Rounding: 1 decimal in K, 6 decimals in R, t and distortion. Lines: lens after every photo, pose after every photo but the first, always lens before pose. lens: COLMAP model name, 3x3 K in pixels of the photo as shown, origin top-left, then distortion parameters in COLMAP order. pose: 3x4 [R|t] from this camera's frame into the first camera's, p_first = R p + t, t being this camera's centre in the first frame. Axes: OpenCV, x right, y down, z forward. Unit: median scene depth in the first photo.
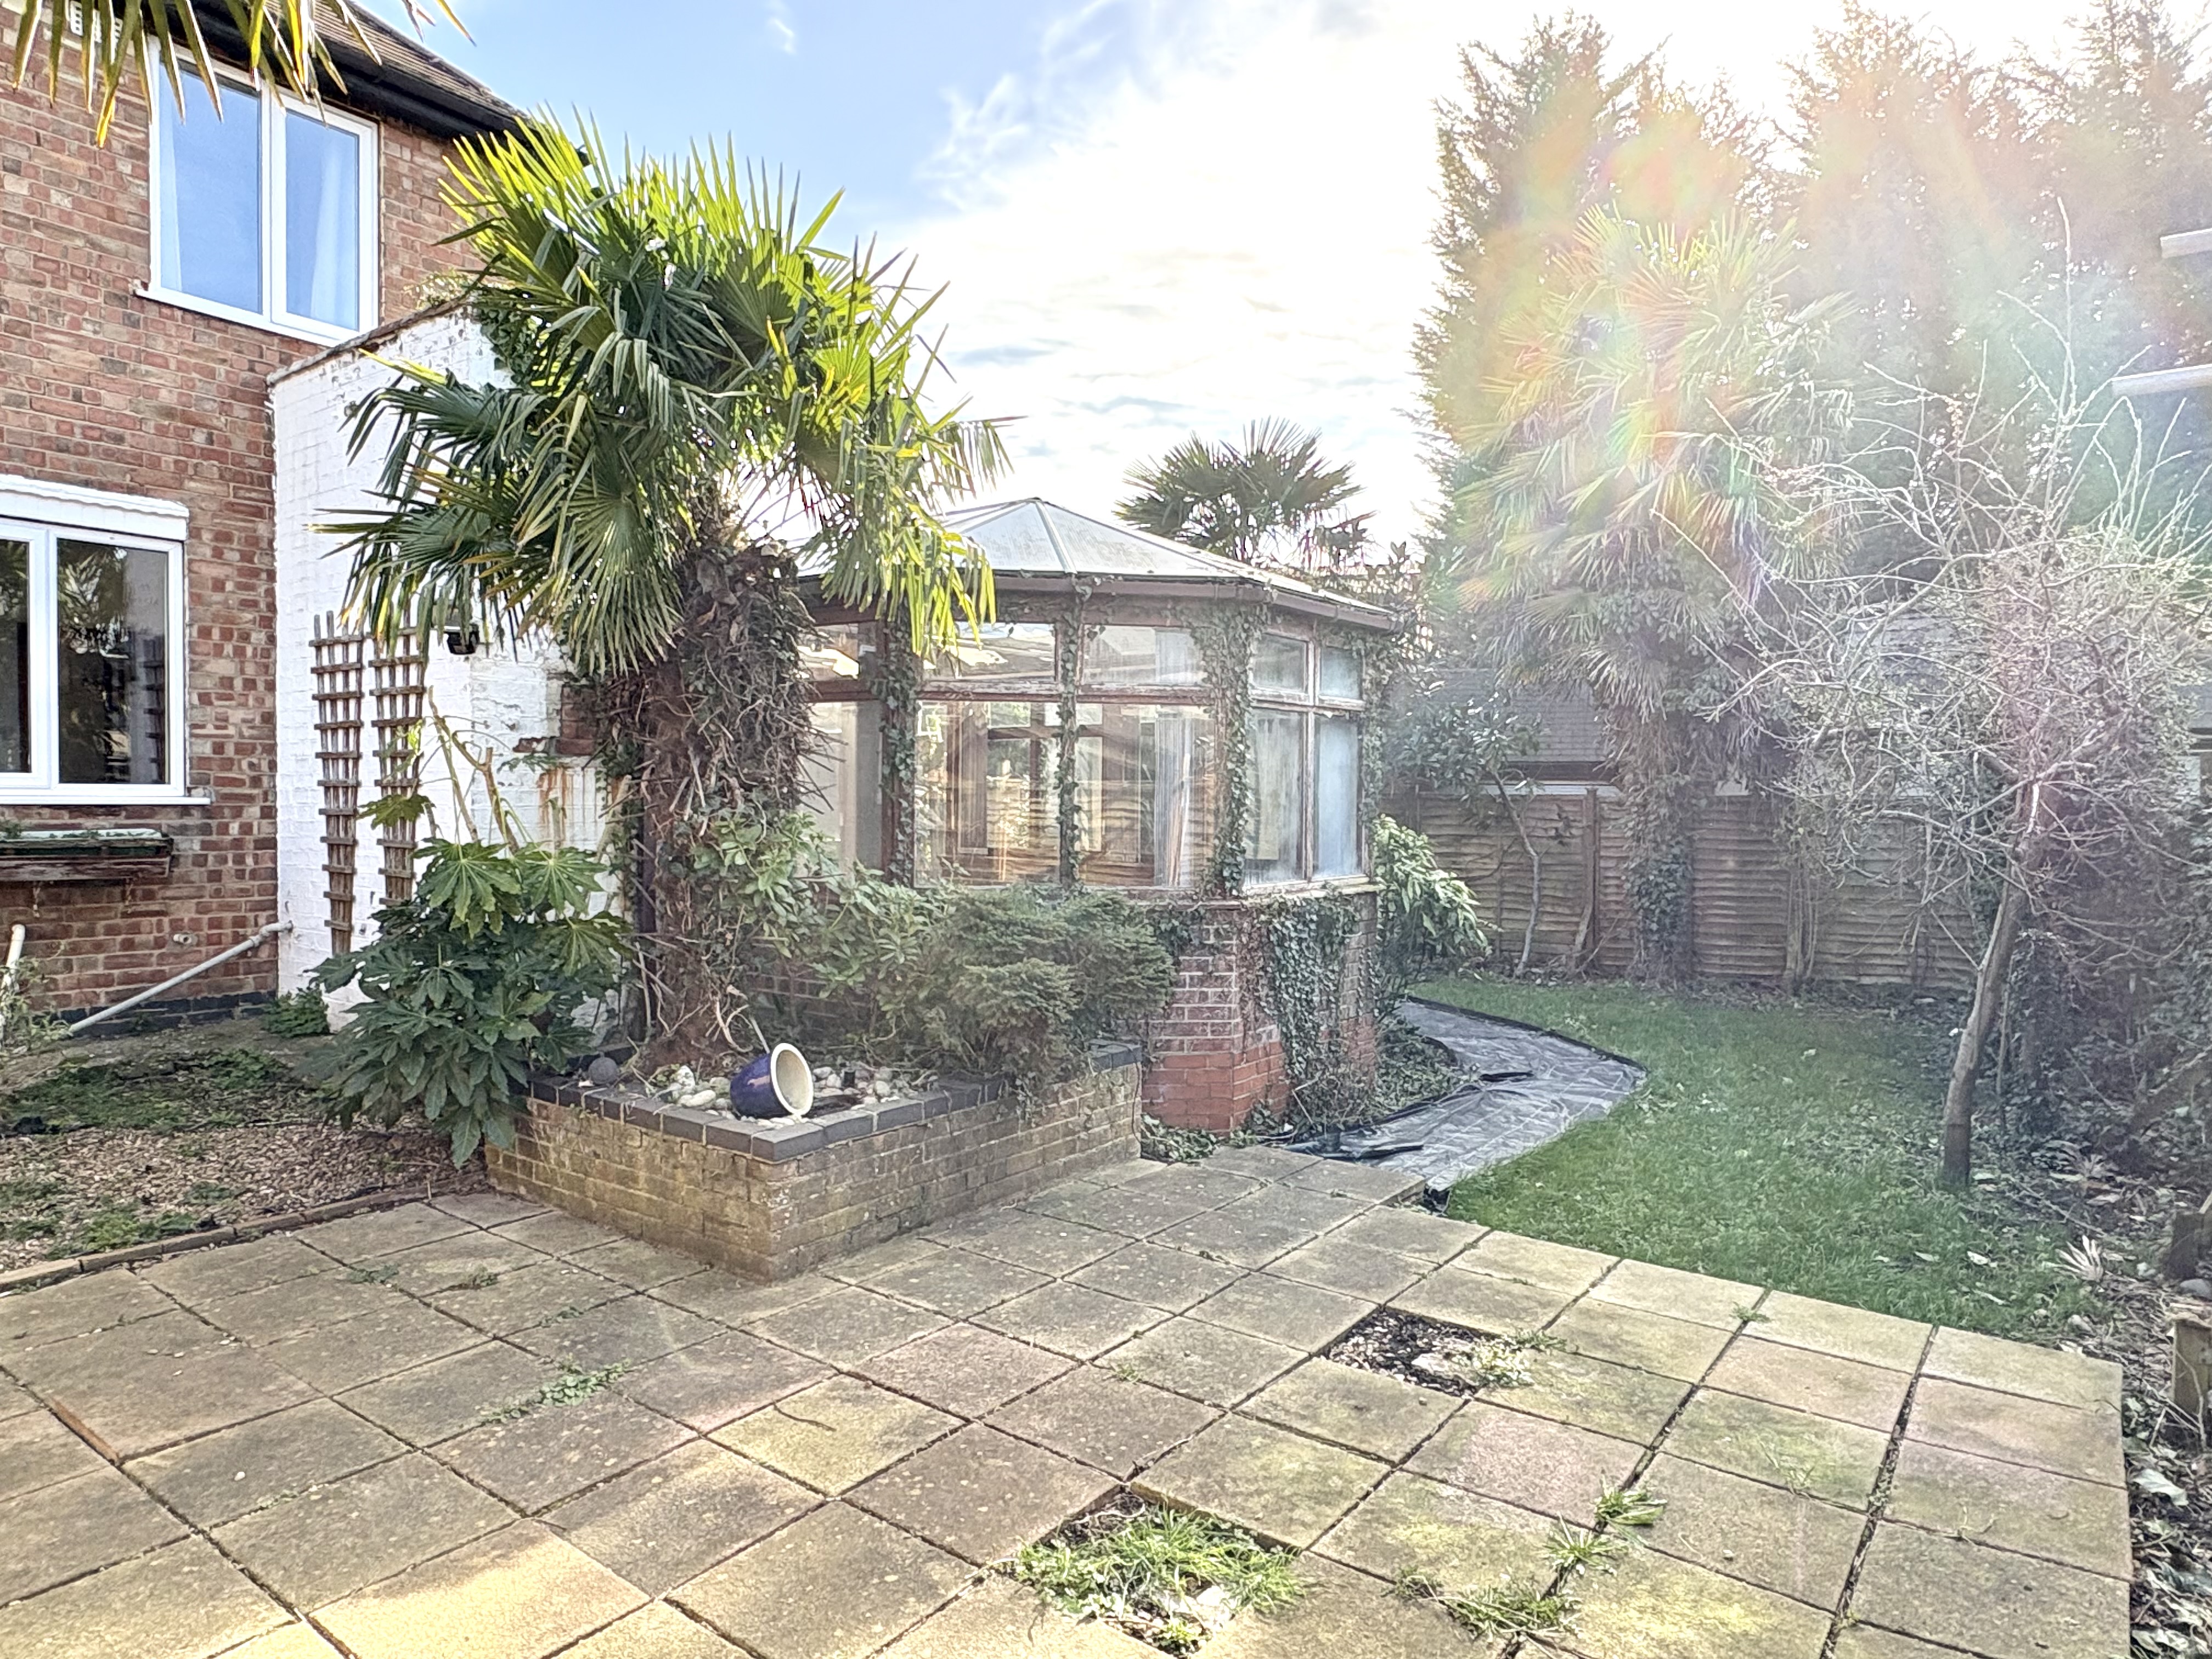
lens RADIAL K [[1347.5, 0, 1101.3], [0, 1347.5, 827.9], [0, 0, 1]] dist [0.000219, -0.001847]
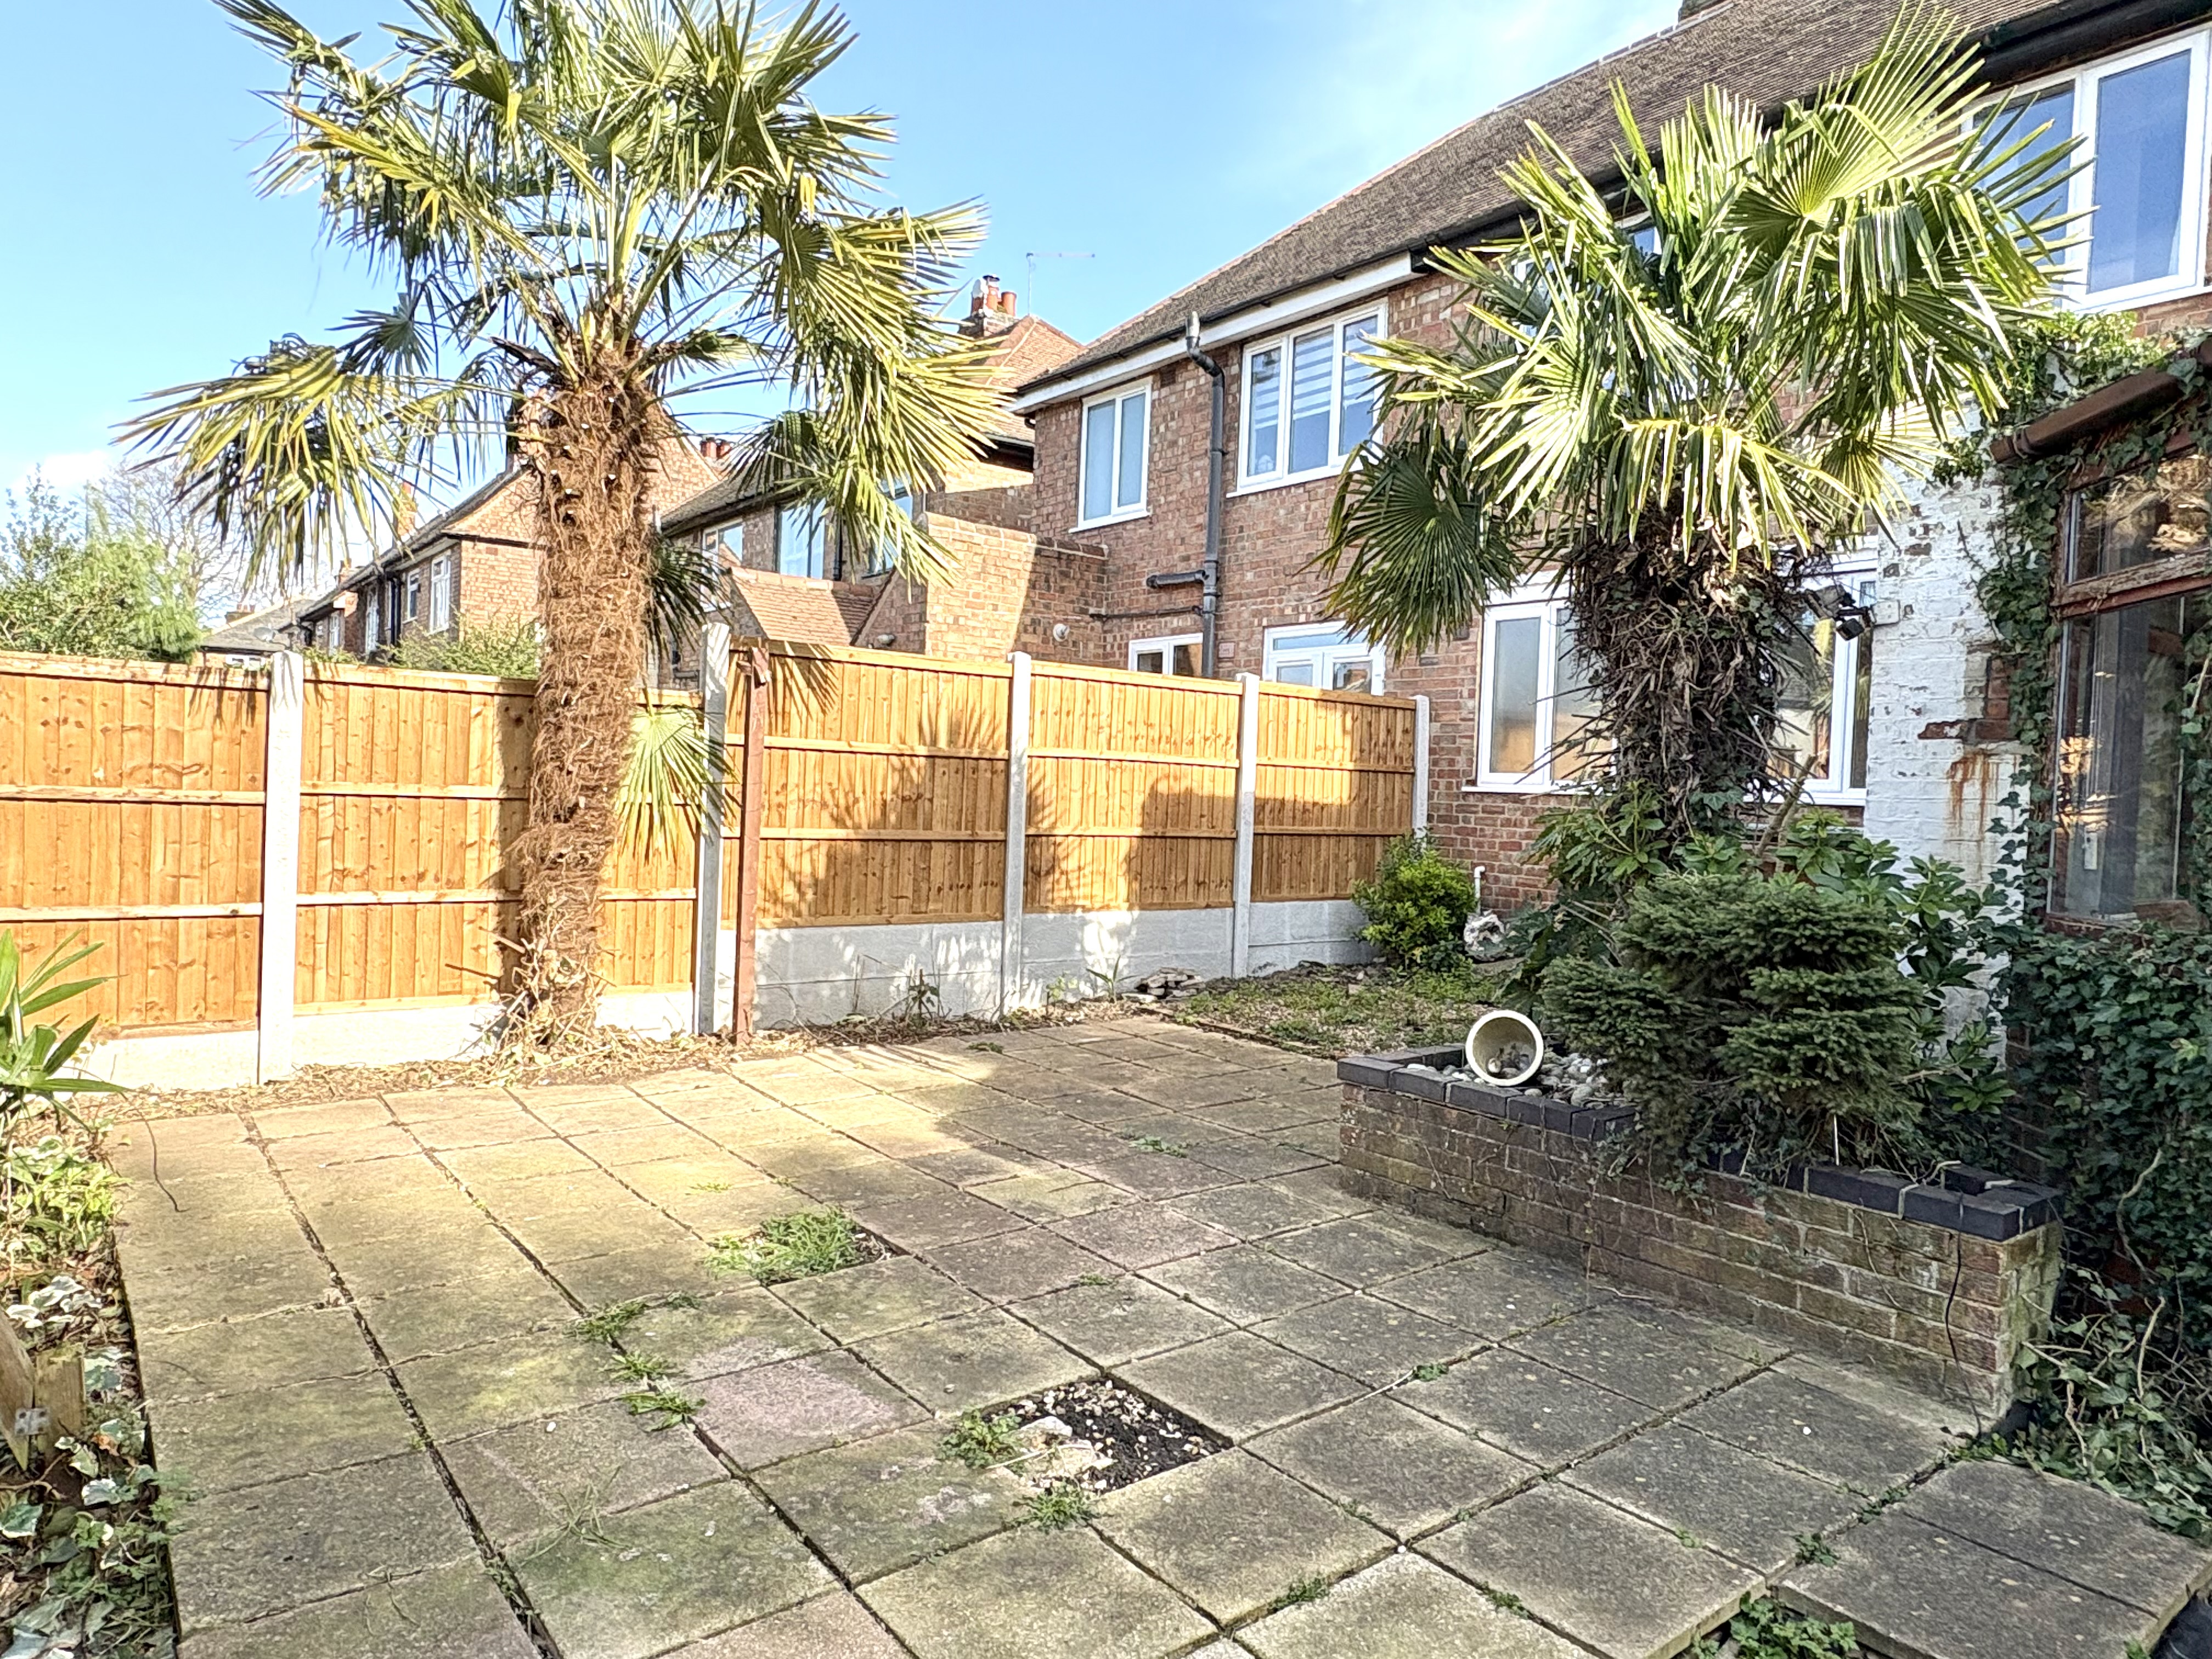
lens RADIAL K [[1347.5, 0, 1102.5], [0, 1347.5, 827.3], [0, 0, 1]] dist [0.000219, -0.001847]
pose [[-0.256568, 0.006604, -0.966504, 0.926998], [-0.065251, 0.997577, 0.024138, 0.027051], [0.964321, 0.069259, -0.255515, 1.130218]]
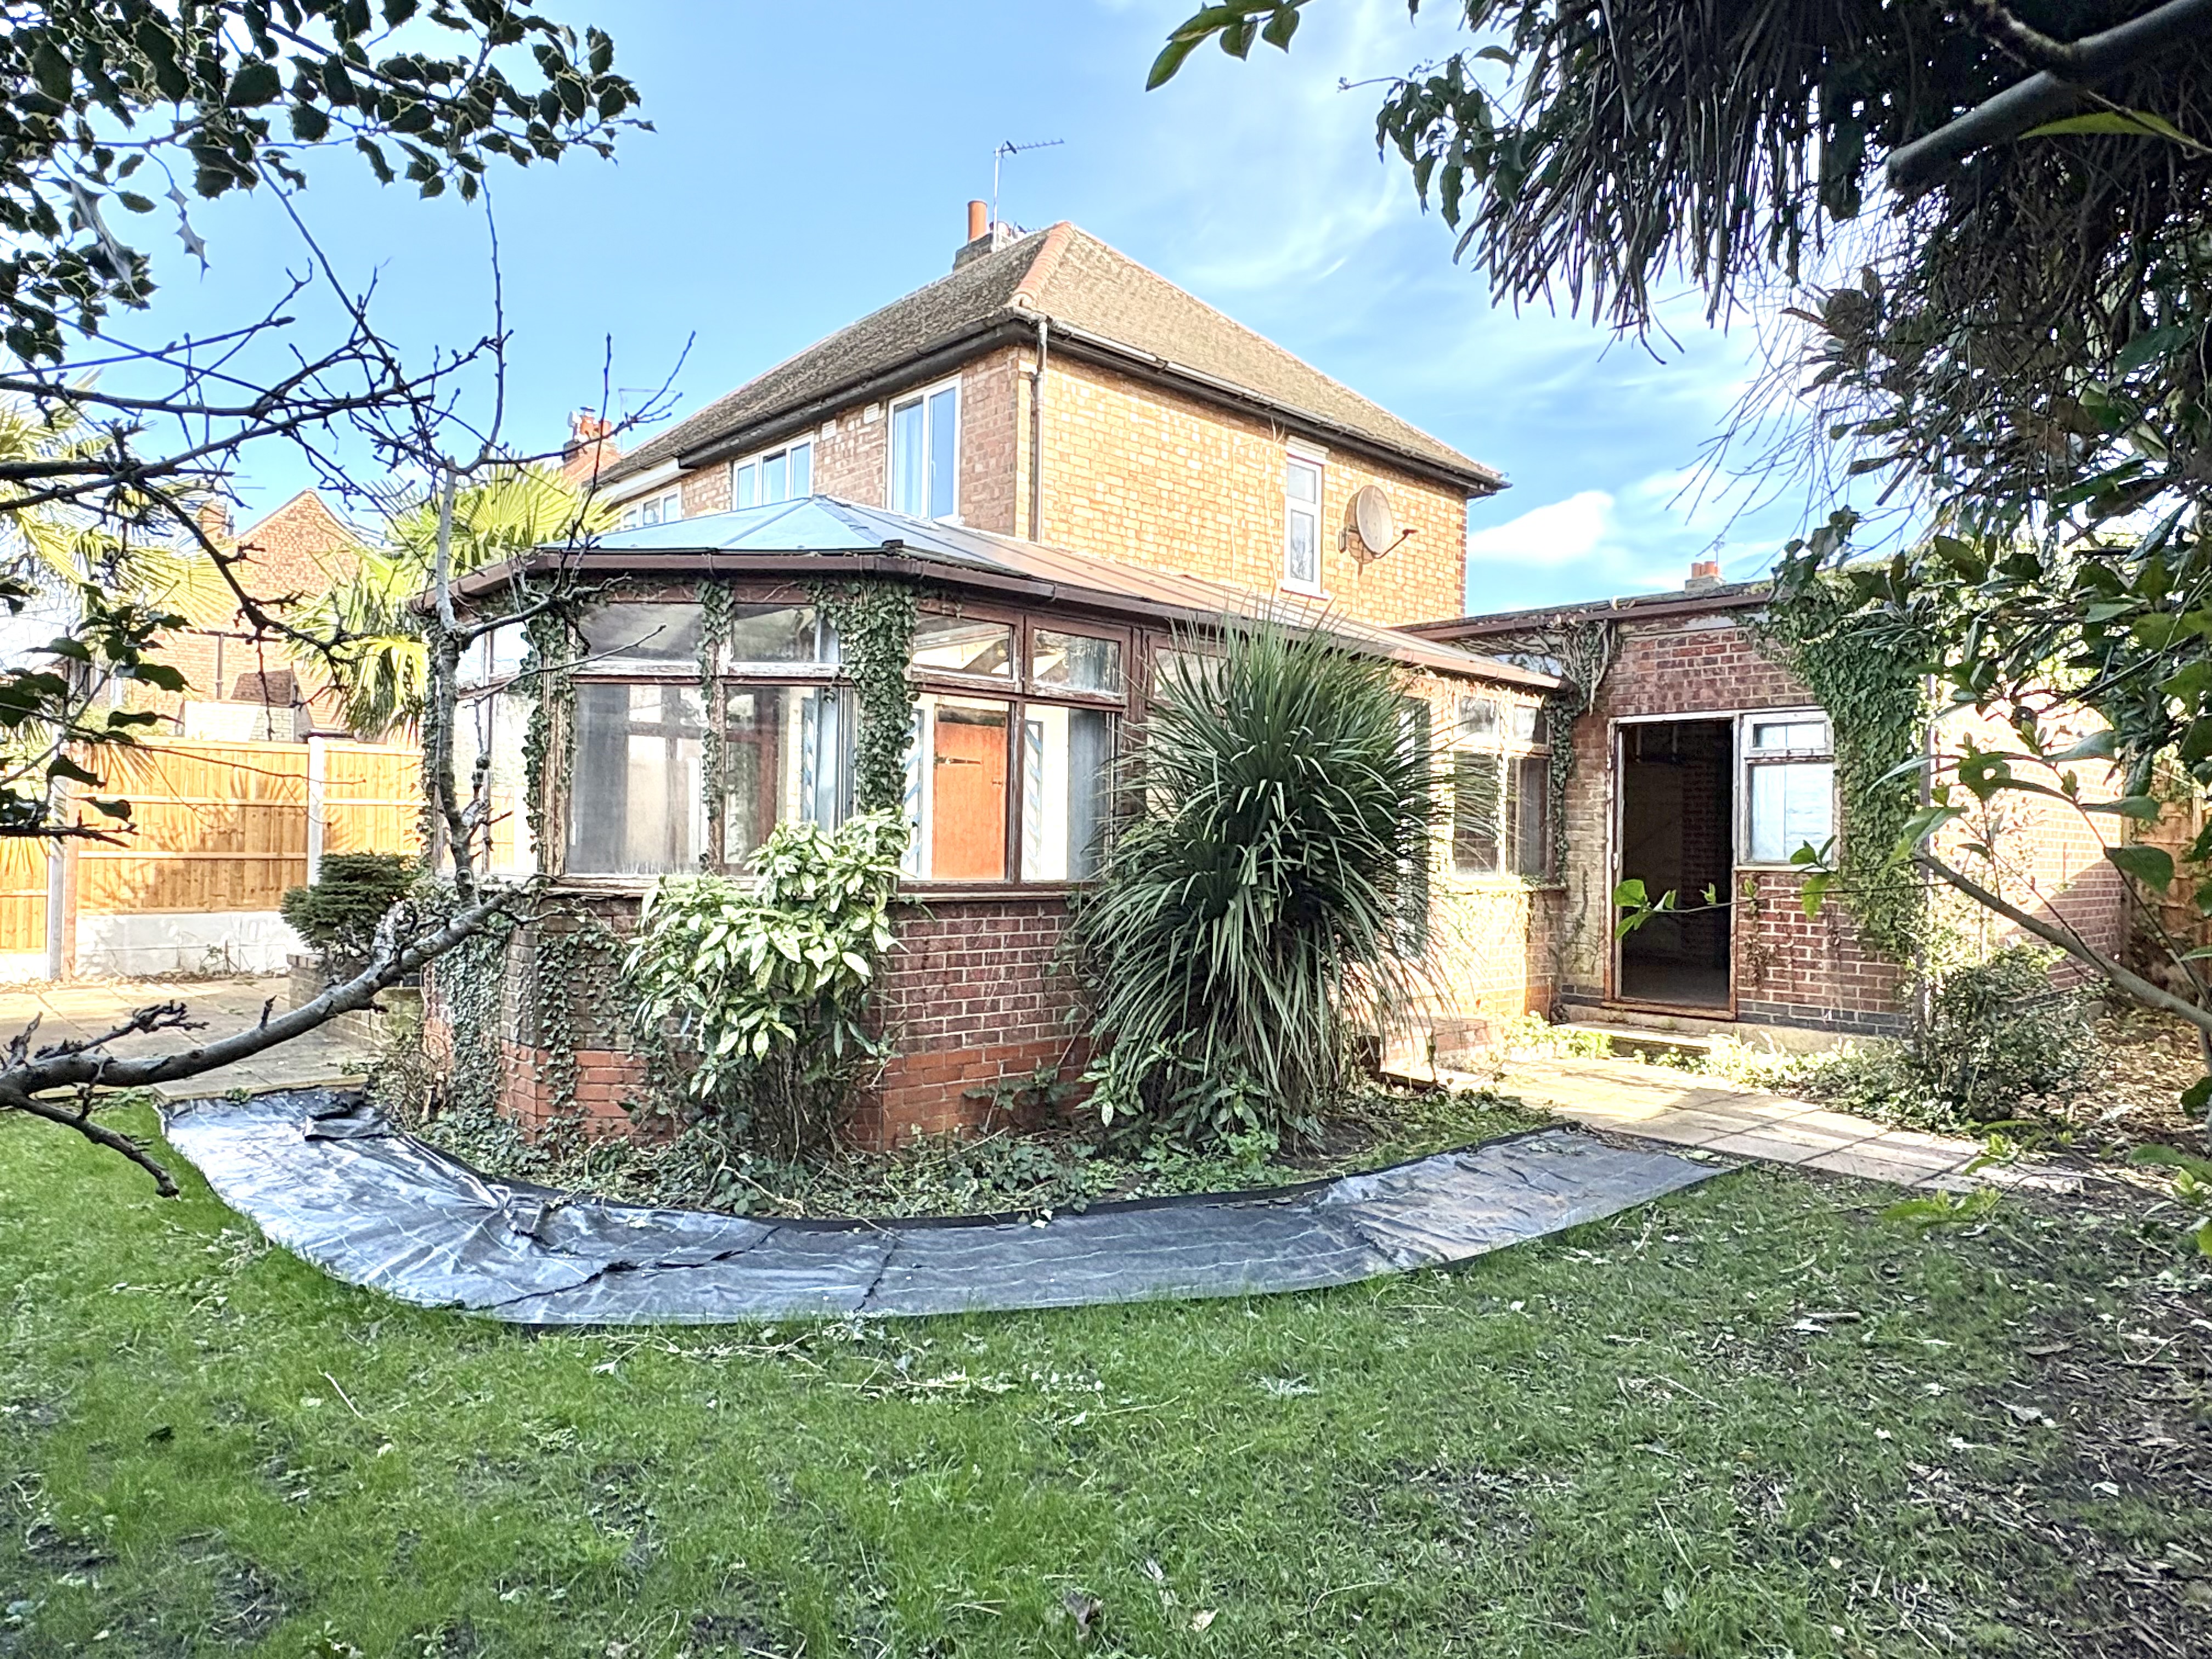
lens RADIAL K [[1347.5, 0, 1105.0], [0, 1347.5, 828.1], [0, 0, 1]] dist [0.000219, -0.001847]
pose [[-0.163634, -0.024572, -0.986215, 1.216150], [-0.042708, 0.998929, -0.017802, 0.021687], [0.985596, 0.039207, -0.164508, 1.693198]]
